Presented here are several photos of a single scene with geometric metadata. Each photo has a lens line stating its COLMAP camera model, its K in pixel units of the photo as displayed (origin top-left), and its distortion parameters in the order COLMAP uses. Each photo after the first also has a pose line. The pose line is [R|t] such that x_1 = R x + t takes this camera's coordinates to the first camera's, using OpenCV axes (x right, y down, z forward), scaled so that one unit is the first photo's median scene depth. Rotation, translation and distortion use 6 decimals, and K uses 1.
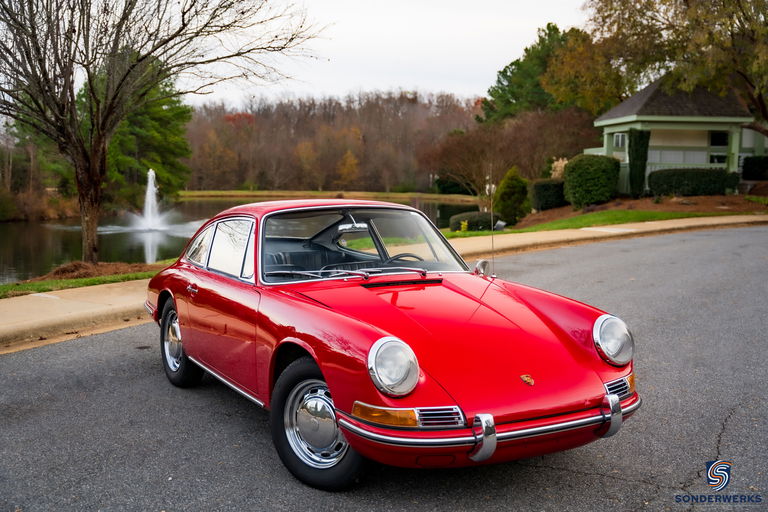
lens RADIAL K [[911.3, 0, 381.2], [0, 911.3, 248.7], [0, 0, 1]] dist [-0.001729, 0.000000]
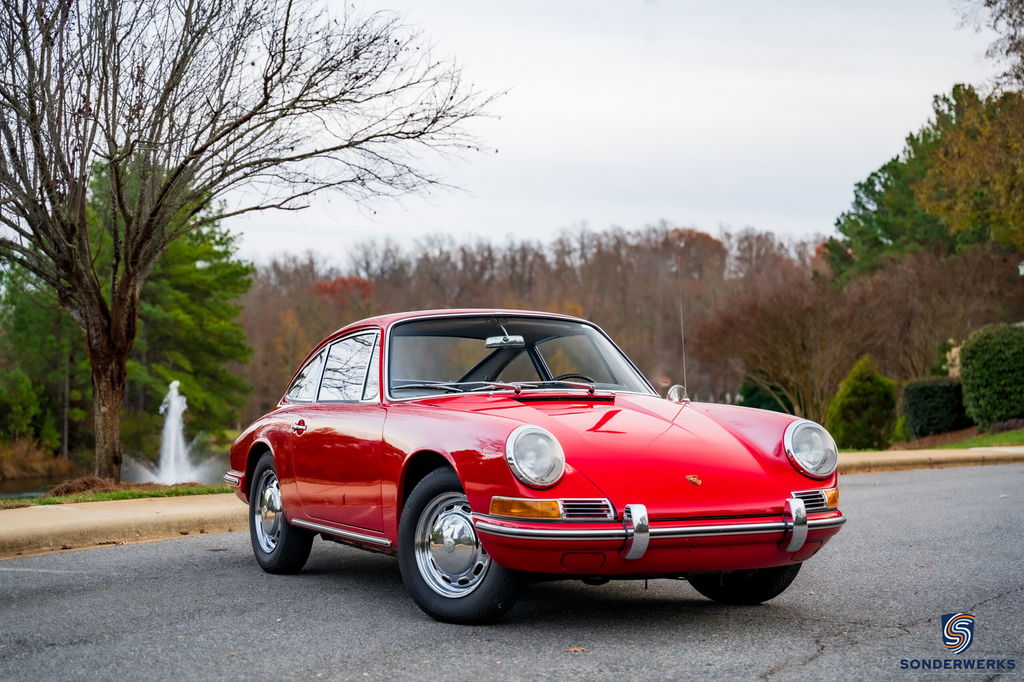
lens RADIAL K [[1905.9, 0, 518.3], [0, 1905.9, 344.7], [0, 0, 1]] dist [0.245712, 0.000000]
pose [[0.998018, -0.014898, -0.061148, 0.015120], [0.007775, 0.993321, -0.115120, 0.031526], [0.062454, 0.114416, 0.991468, -0.115908]]
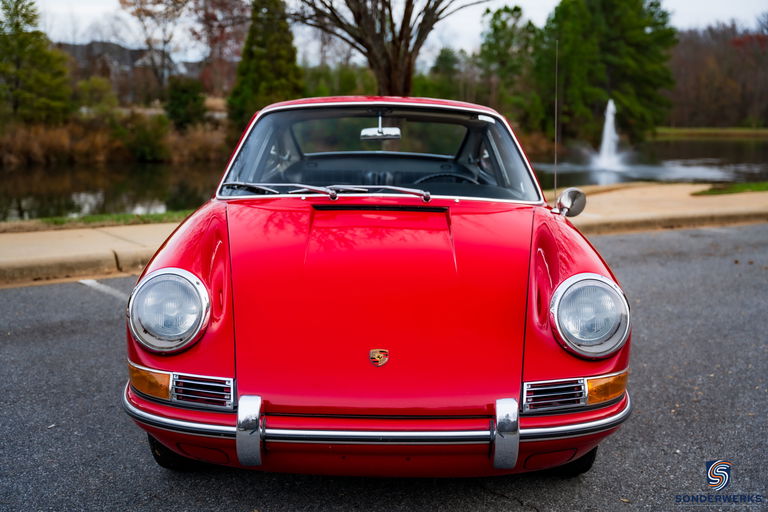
lens RADIAL K [[984.1, 0, 382.4], [0, 984.1, 256.5], [0, 0, 1]] dist [0.166940, 0.000000]
pose [[0.866949, 0.084993, -0.491097, 0.070351], [-0.054408, 0.995603, 0.076258, 0.002829], [0.495418, -0.039392, 0.867761, 0.056458]]
